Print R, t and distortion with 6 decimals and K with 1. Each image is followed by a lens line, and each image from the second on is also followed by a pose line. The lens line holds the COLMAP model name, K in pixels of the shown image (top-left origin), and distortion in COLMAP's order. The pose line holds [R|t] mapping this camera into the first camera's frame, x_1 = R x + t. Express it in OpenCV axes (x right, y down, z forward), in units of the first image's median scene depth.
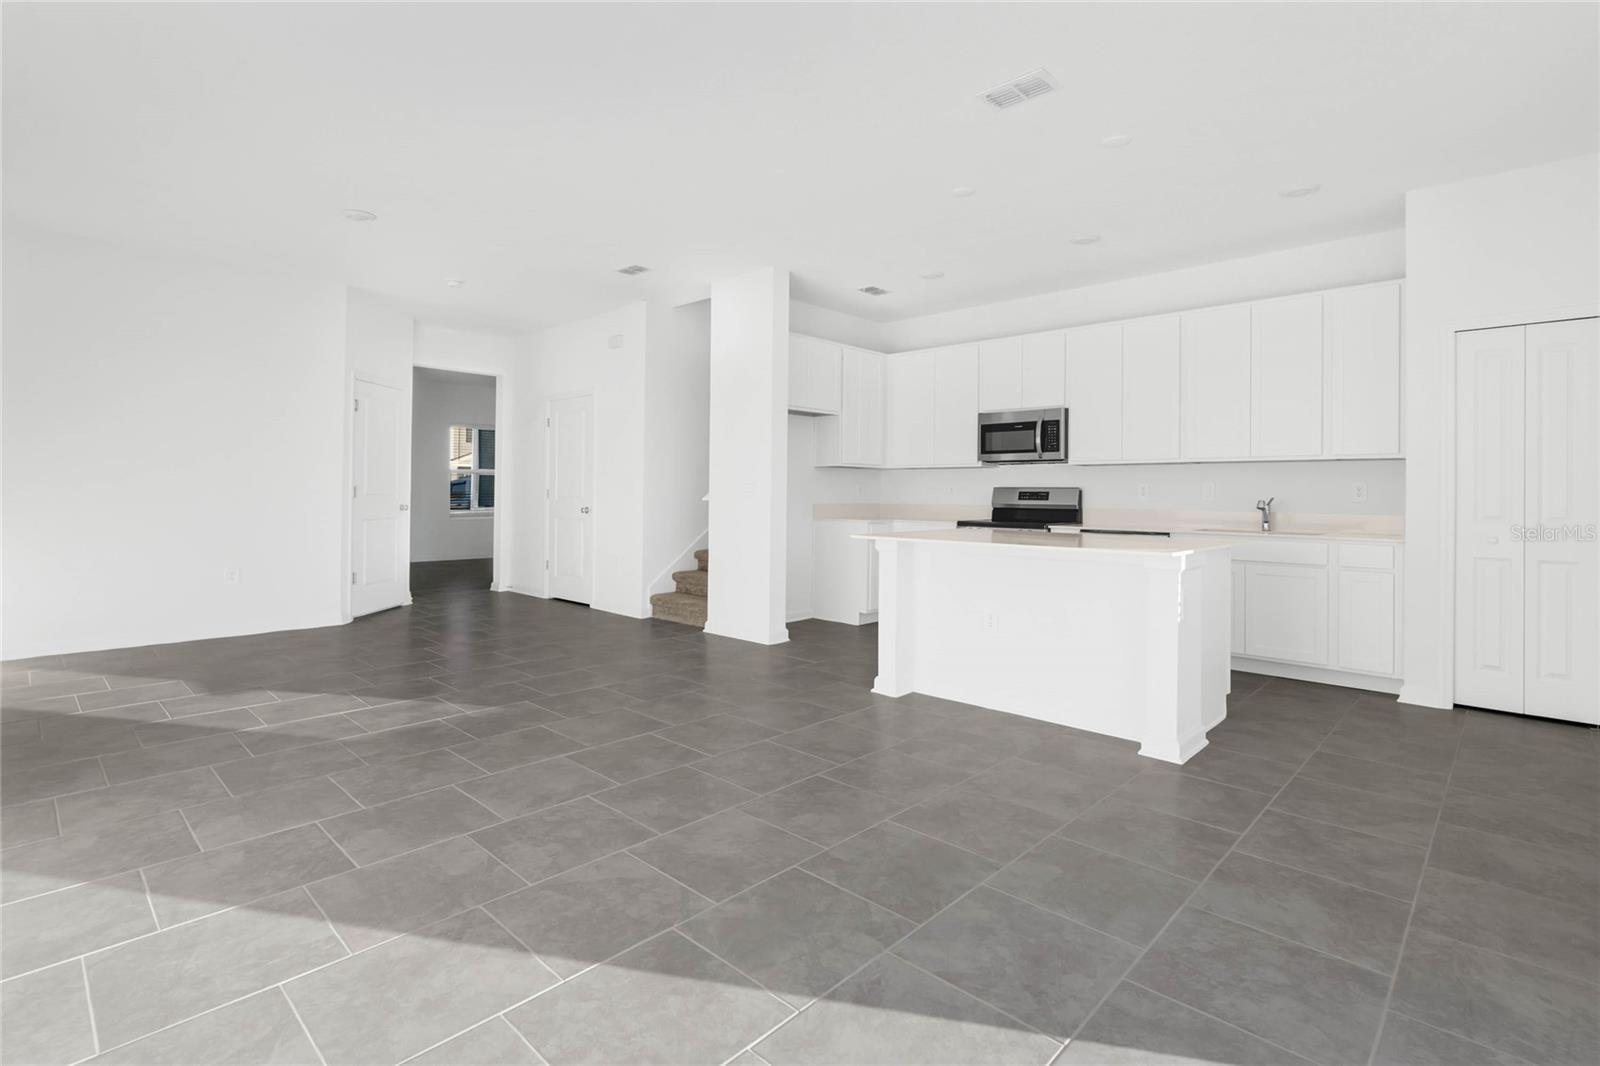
lens RADIAL K [[753.0, 0, 797.6], [0, 753.0, 498.2], [0, 0, 1]] dist [0.000383, 0.000132]
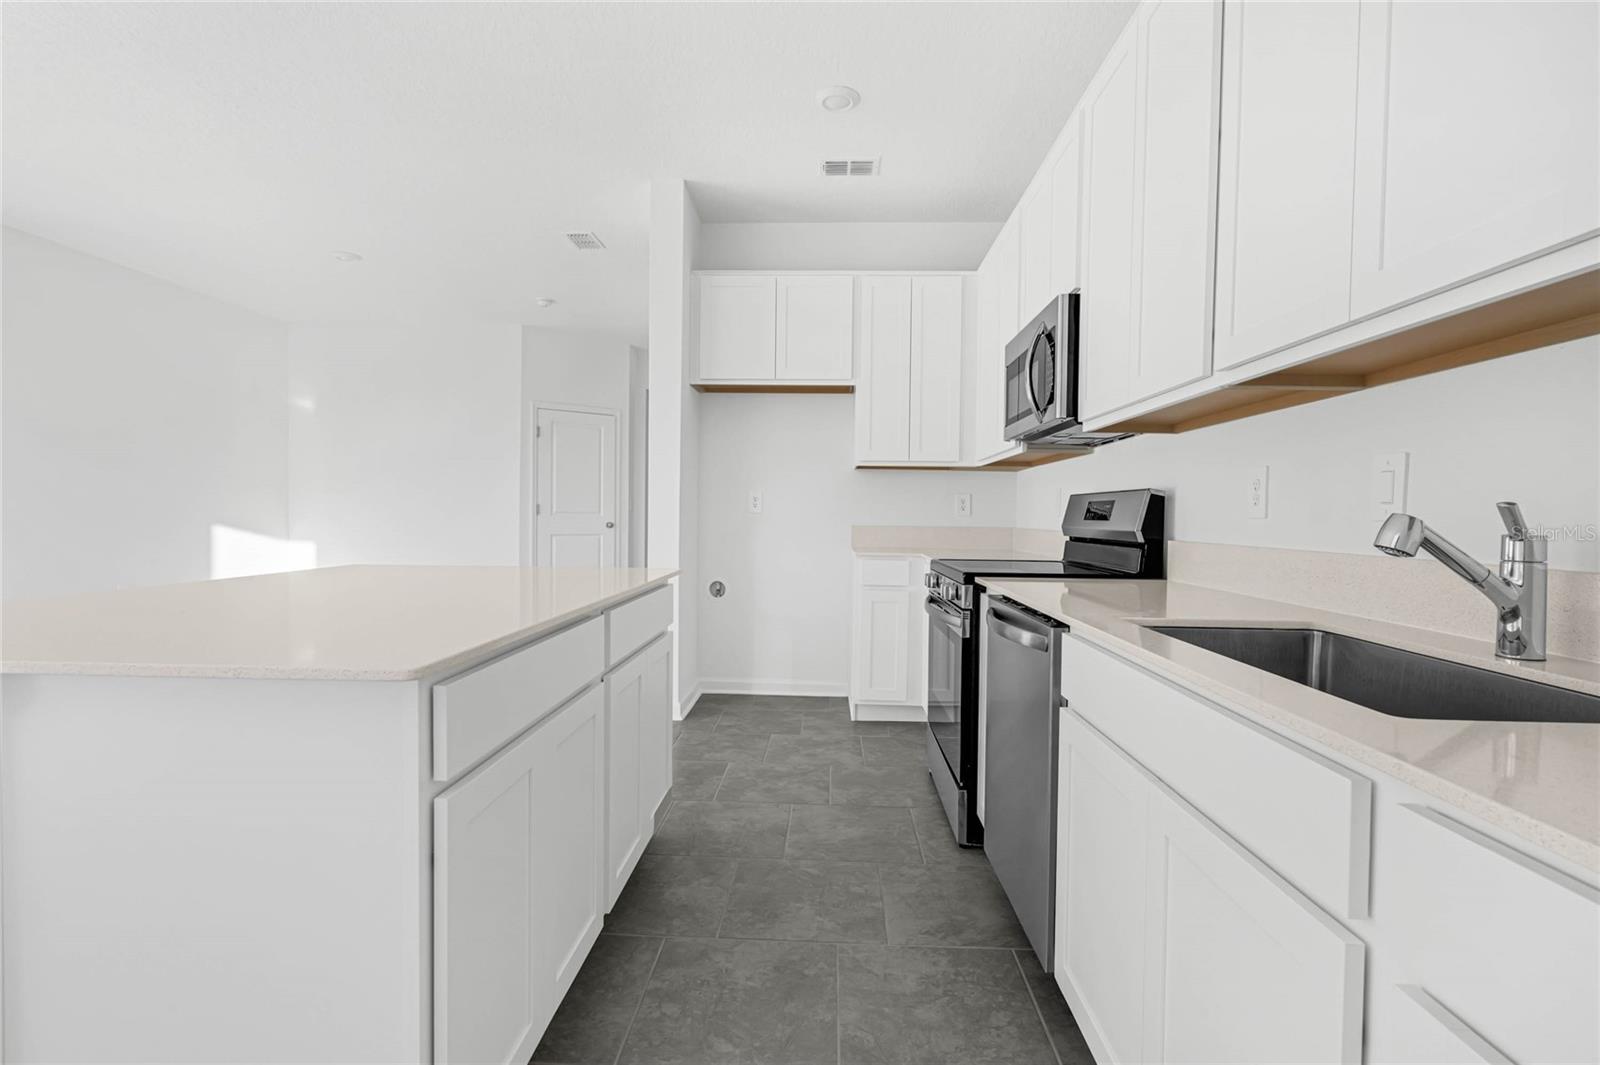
lens RADIAL K [[763.5, 0, 800.0], [0, 763.5, 532.5], [0, 0, 1]] dist [0.003078, 0.000314]
pose [[0.659401, 0.024739, -0.751384, 0.565552], [-0.010553, 0.999665, 0.023652, -0.001203], [0.751717, -0.007666, 0.659441, 0.598600]]
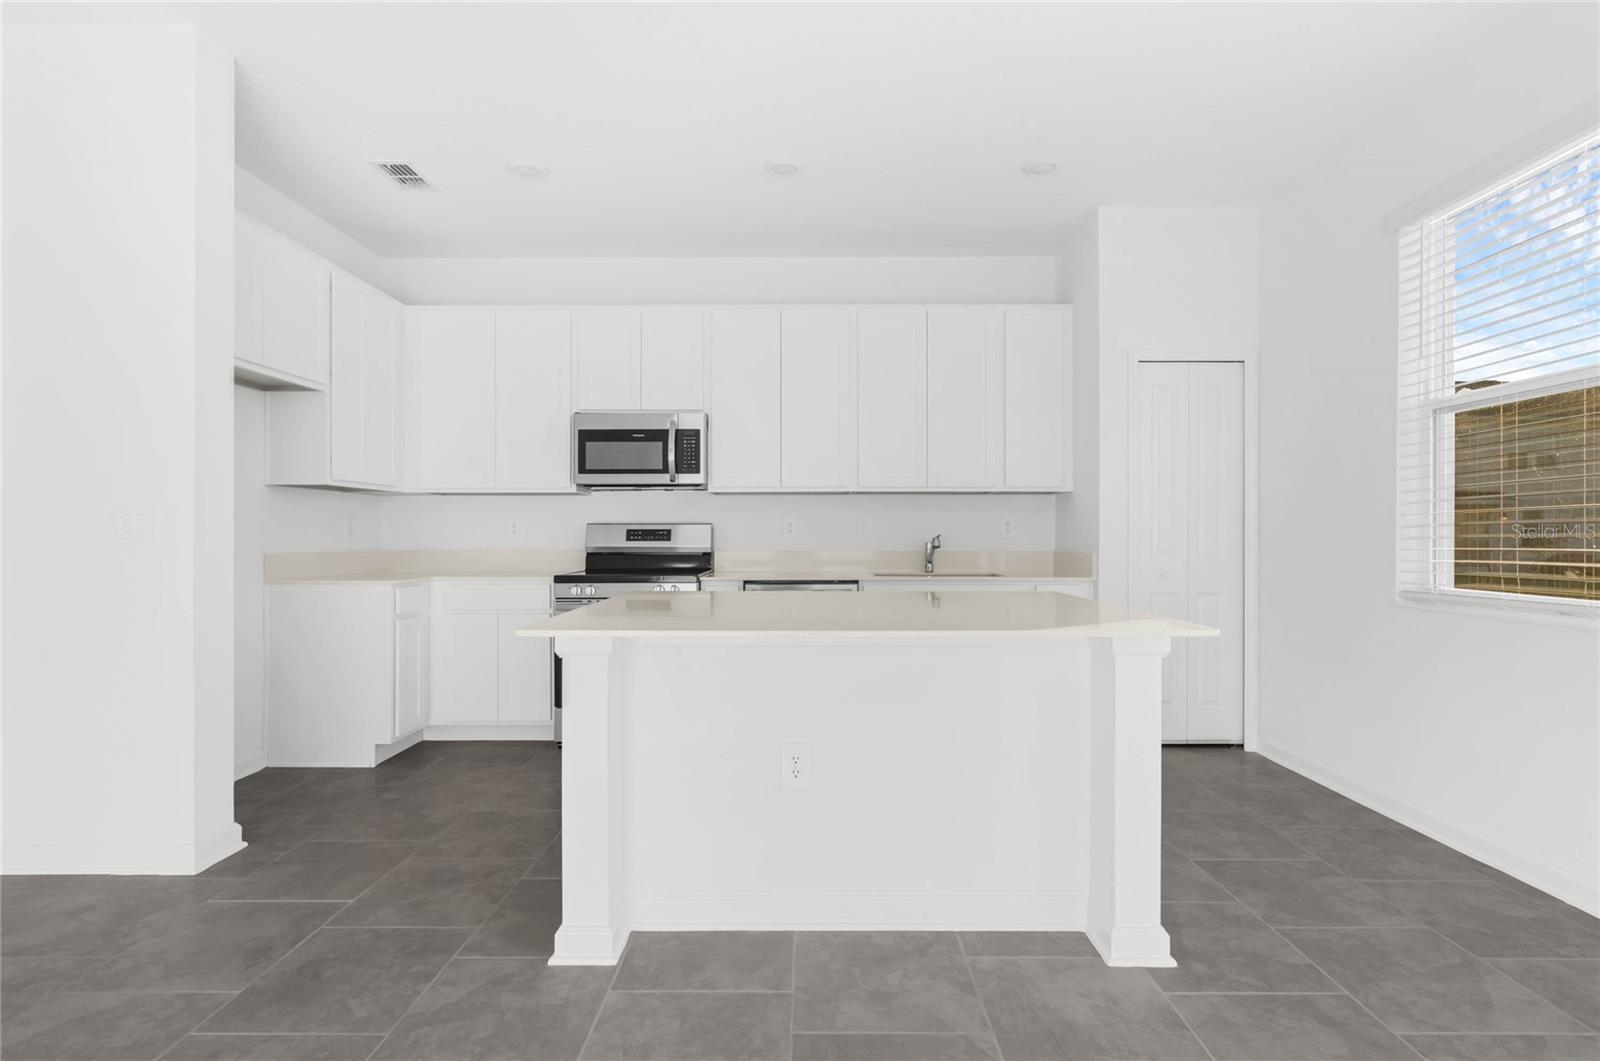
lens RADIAL K [[747.3, 0, 801.5], [0, 747.3, 540.7], [0, 0, 1]] dist [-0.000682, -0.000202]
pose [[0.730798, -0.017020, 0.682382, -0.070249], [0.011573, 0.999854, 0.012545, -0.005069], [-0.682496, -0.001271, 0.730888, 0.401354]]
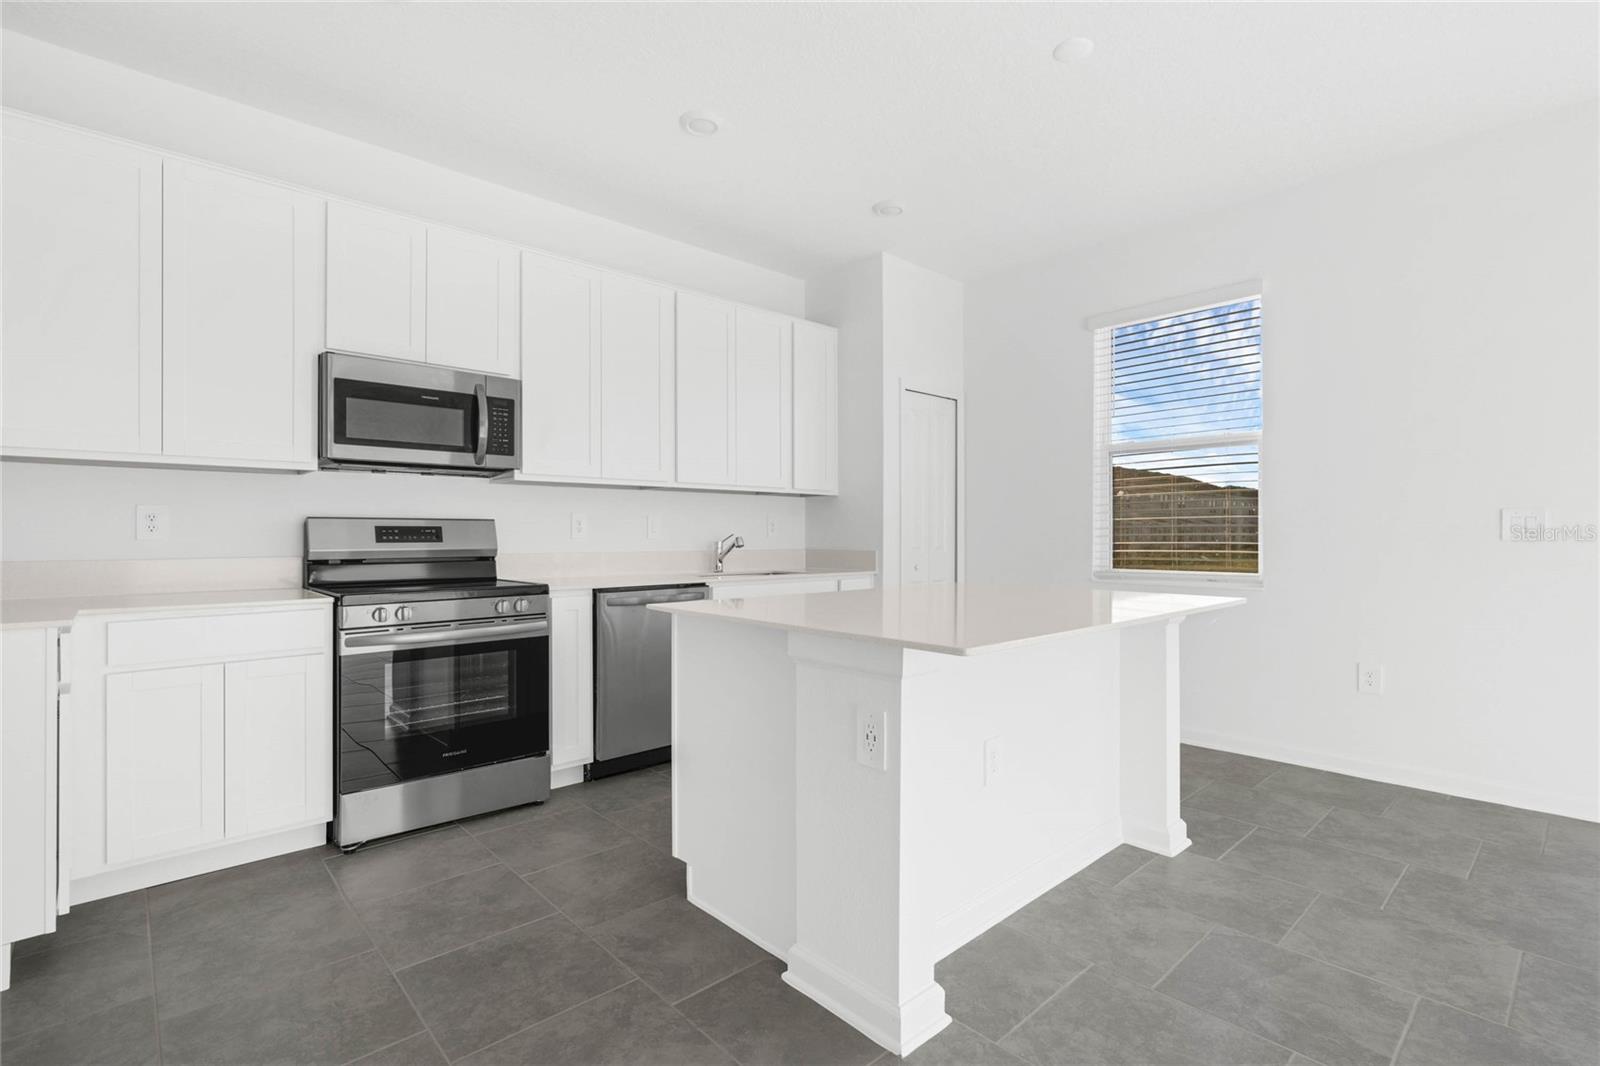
lens RADIAL K [[748.6, 0, 800.0], [0, 748.6, 533.0], [0, 0, 1]] dist [0.002753, 0.000567]
pose [[0.065618, -0.008511, 0.997809, -0.199820], [0.005303, 0.999952, 0.008181, -0.006972], [-0.997831, 0.004754, 0.065660, 0.733984]]
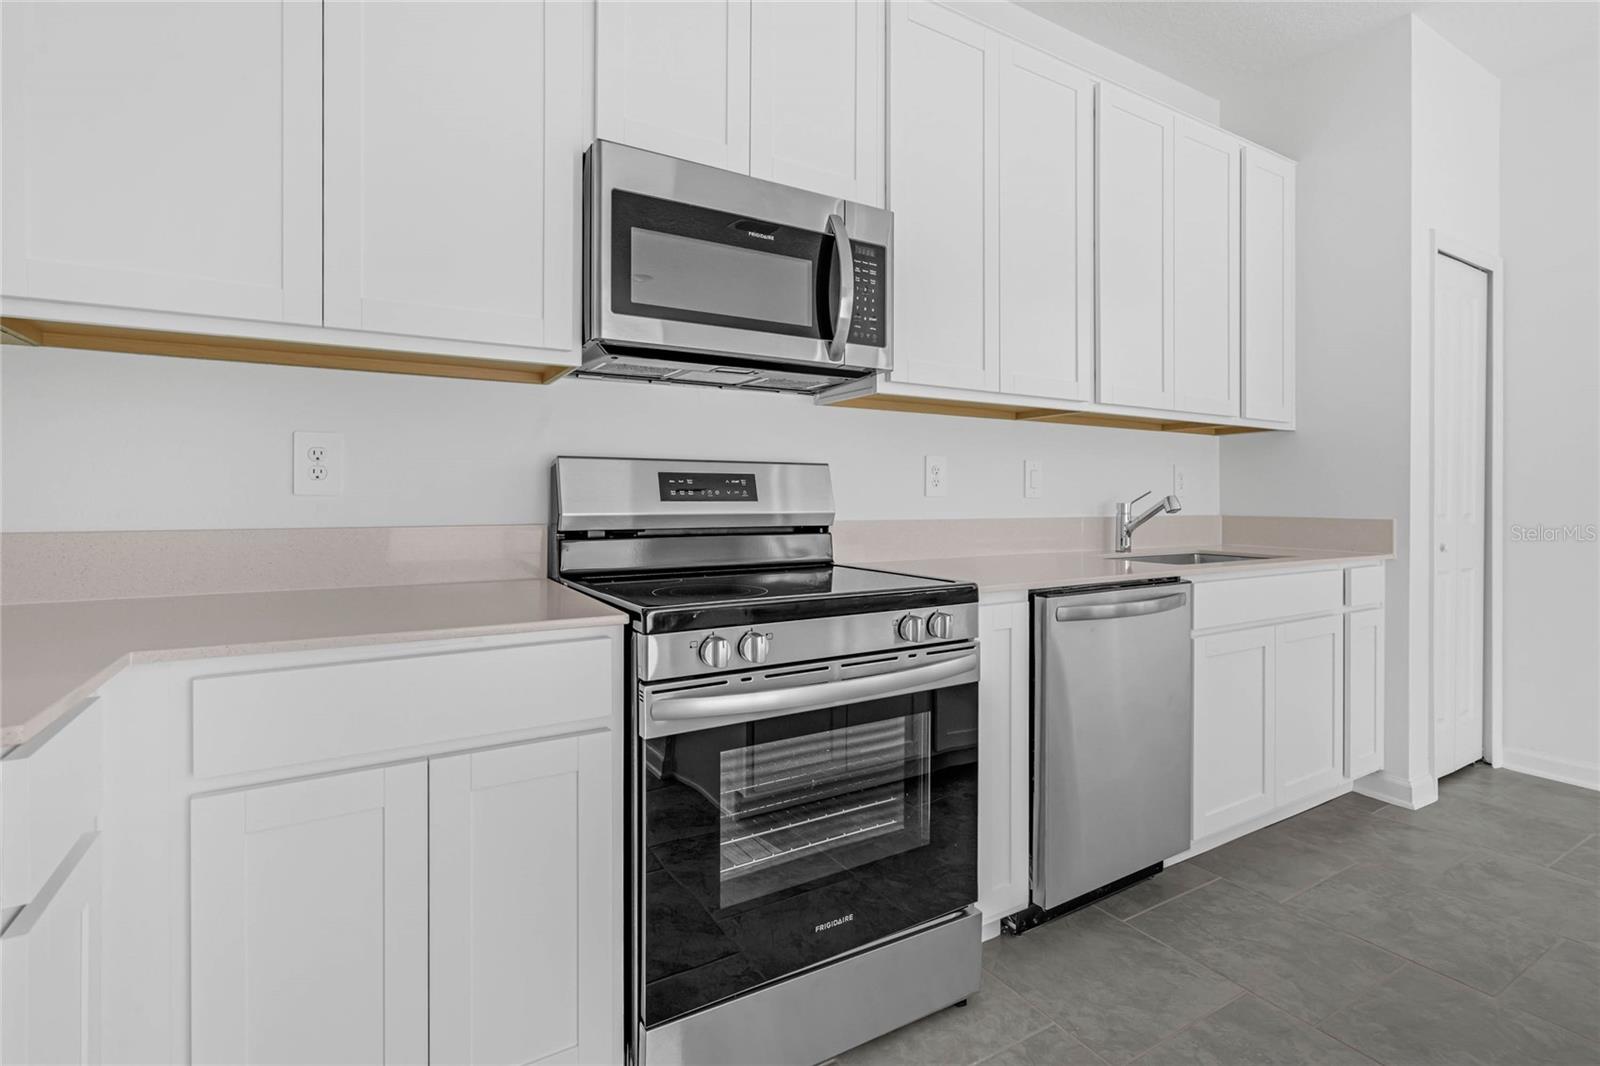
lens RADIAL K [[753.0, 0, 797.6], [0, 753.0, 498.2], [0, 0, 1]] dist [0.000383, 0.000132]
pose [[0.264025, -0.013220, 0.964425, 0.030078], [0.002764, 0.999912, 0.012950, -0.002365], [-0.964512, -0.000753, 0.264039, 0.934833]]
